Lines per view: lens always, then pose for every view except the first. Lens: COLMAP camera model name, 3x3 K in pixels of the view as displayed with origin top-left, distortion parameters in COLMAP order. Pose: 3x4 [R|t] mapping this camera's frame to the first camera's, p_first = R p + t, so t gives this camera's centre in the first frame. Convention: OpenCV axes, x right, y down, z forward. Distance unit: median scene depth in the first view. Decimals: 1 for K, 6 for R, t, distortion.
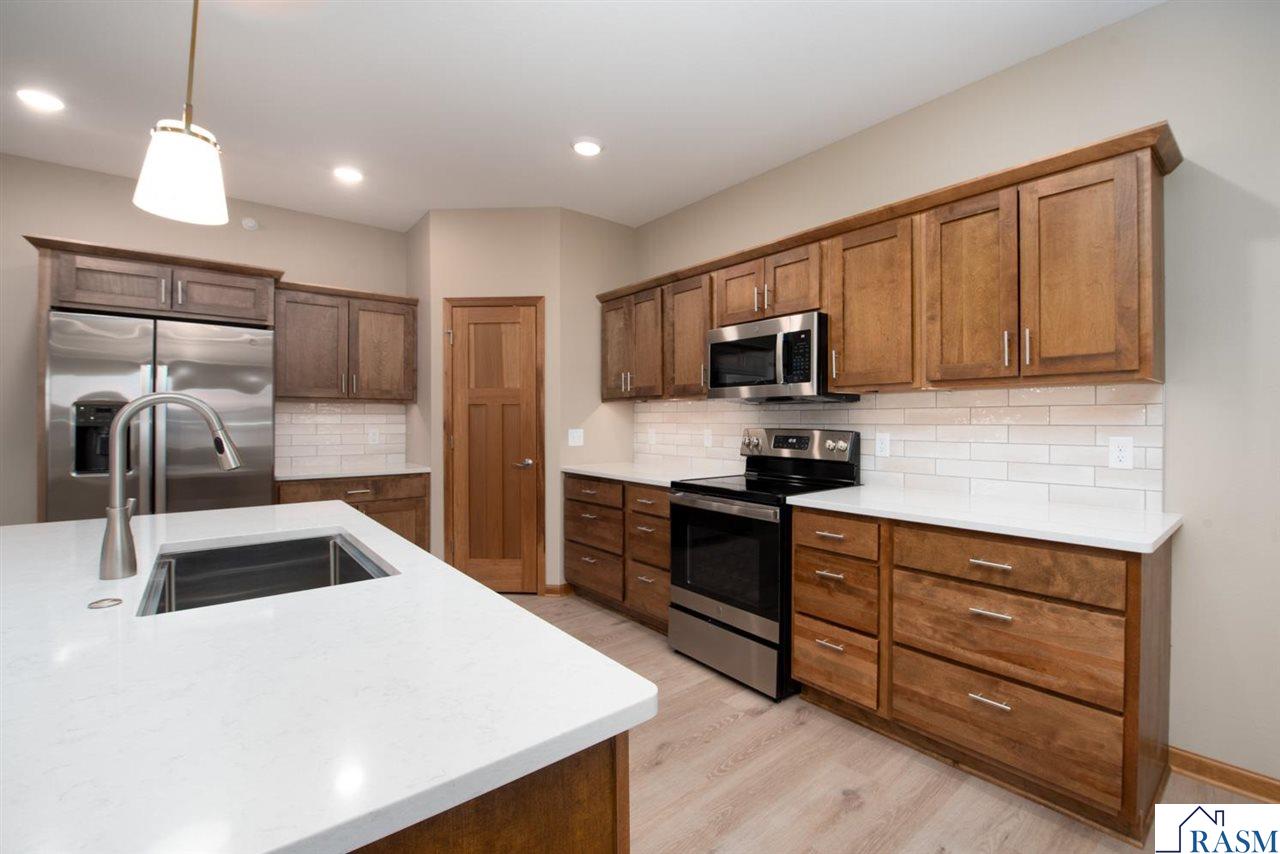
lens RADIAL K [[553.7, 0, 646.0], [0, 553.7, 423.3], [0, 0, 1]] dist [-0.011874, -0.000808]
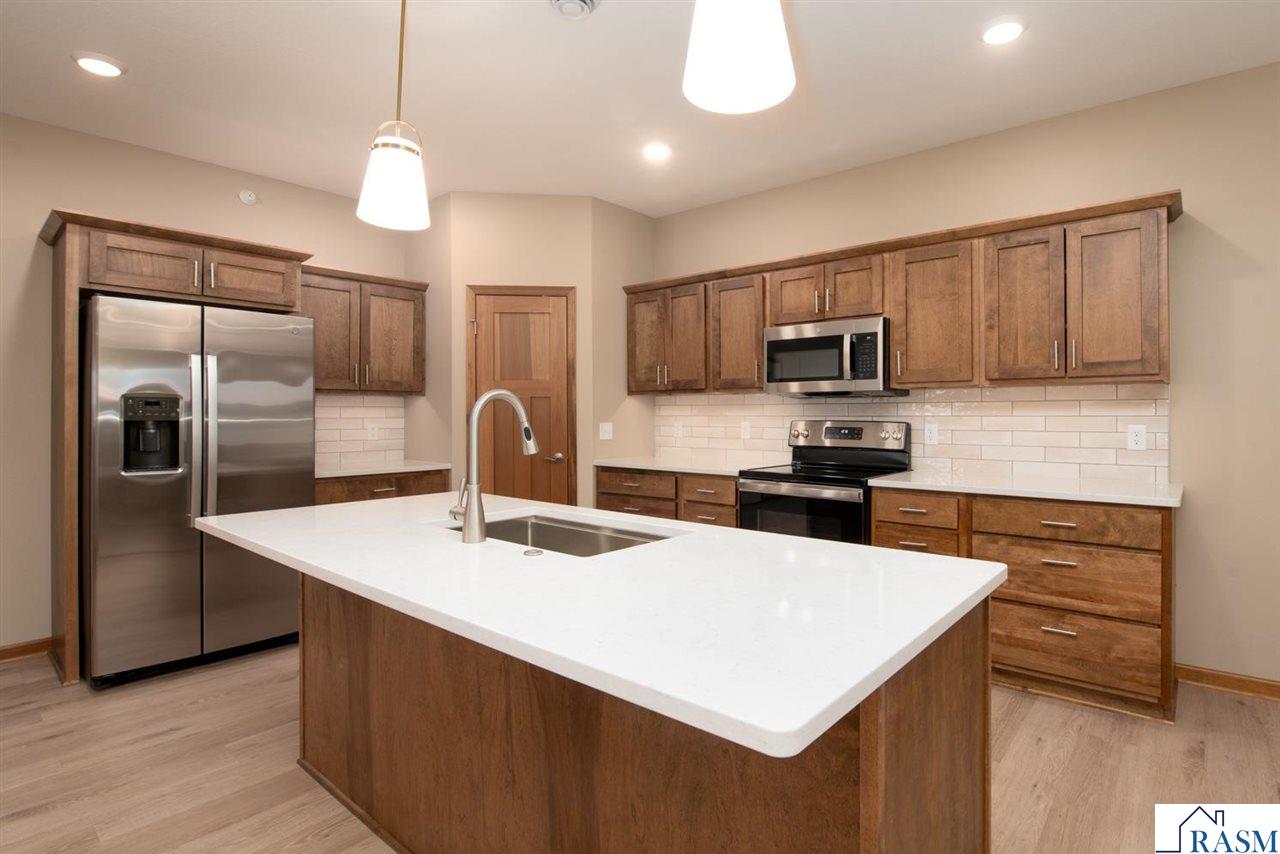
lens RADIAL K [[646.9, 0, 640.7], [0, 646.9, 414.7], [0, 0, 1]] dist [-0.003085, -0.001604]
pose [[0.987602, -0.002898, 0.156949, -0.358358], [0.003492, 0.999988, -0.003512, 0.001723], [-0.156937, 0.004016, 0.987600, -0.211864]]
